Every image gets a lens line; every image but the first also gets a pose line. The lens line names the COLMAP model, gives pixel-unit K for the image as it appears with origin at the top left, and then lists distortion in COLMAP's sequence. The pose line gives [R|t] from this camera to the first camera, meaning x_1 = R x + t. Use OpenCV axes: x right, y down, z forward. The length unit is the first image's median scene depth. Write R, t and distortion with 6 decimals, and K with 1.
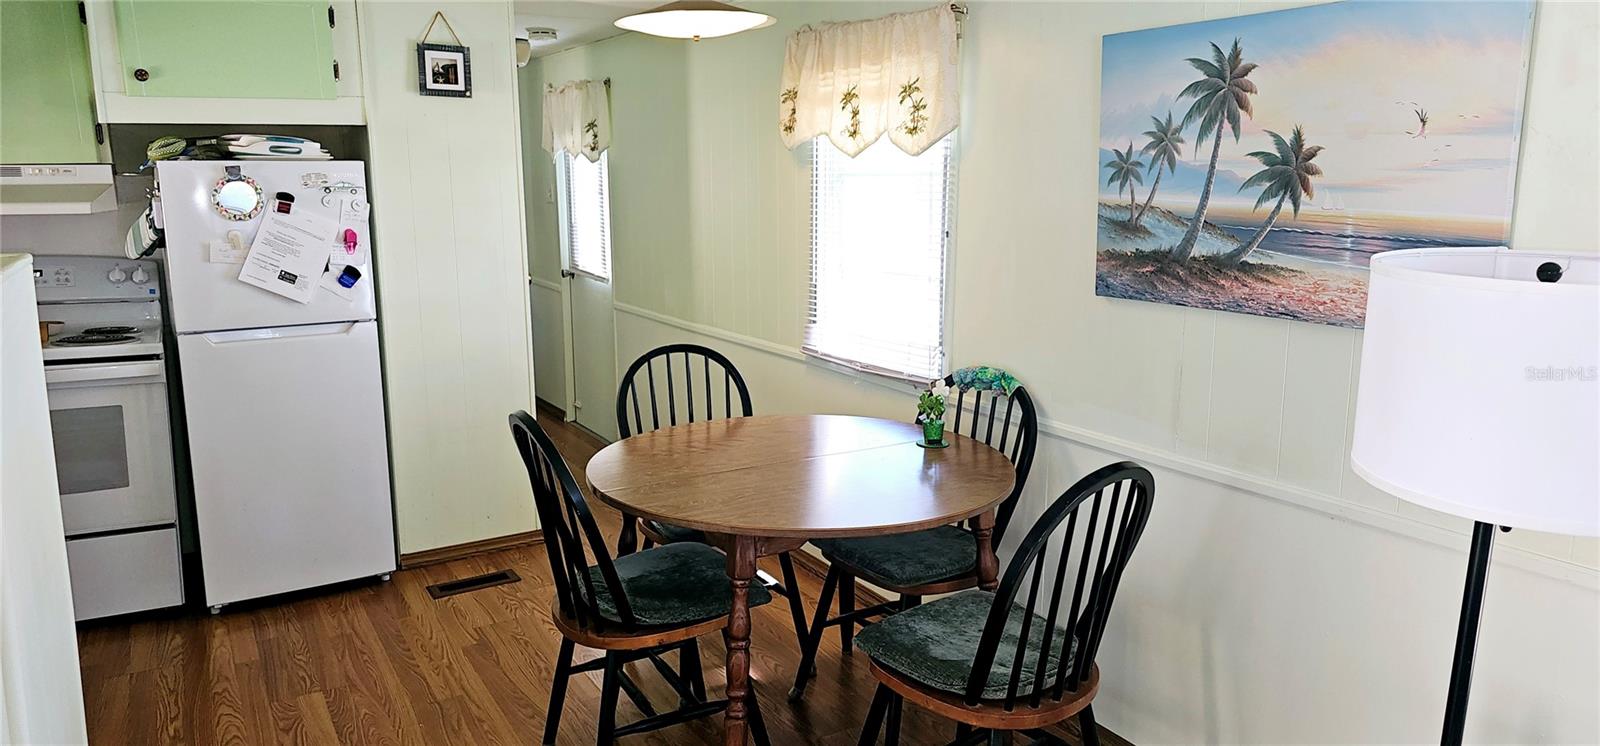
lens RADIAL K [[1067.8, 0, 800.1], [0, 1067.8, 380.0], [0, 0, 1]] dist [0.036543, -0.019926]
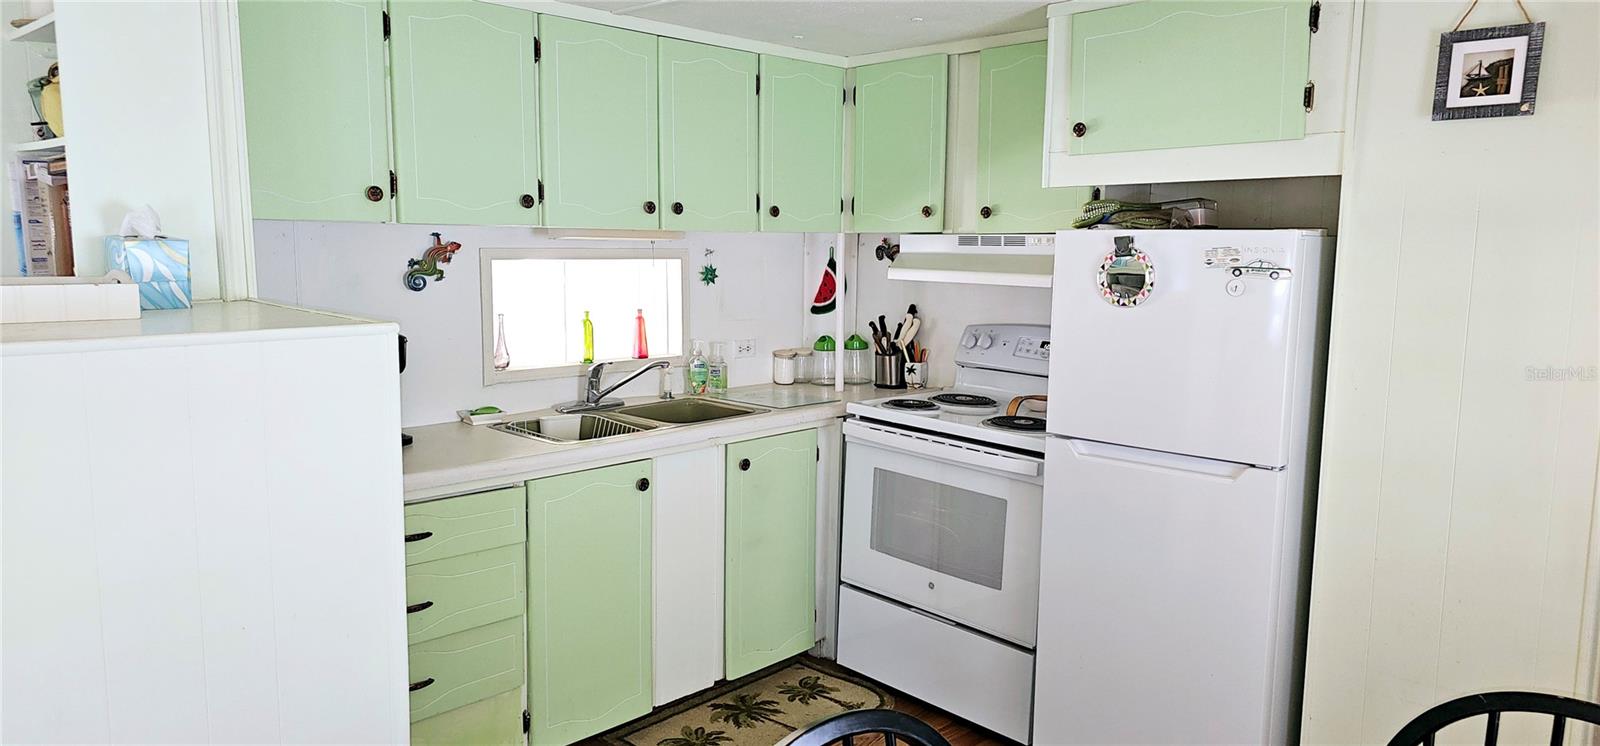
lens RADIAL K [[1067.8, 0, 803.2], [0, 1067.8, 372.1], [0, 0, 1]] dist [0.036543, -0.019926]
pose [[0.257304, 0.132939, -0.957143, 0.147419], [-0.192951, 0.977614, 0.083912, -0.111808], [0.946871, 0.163091, 0.277195, 0.528262]]
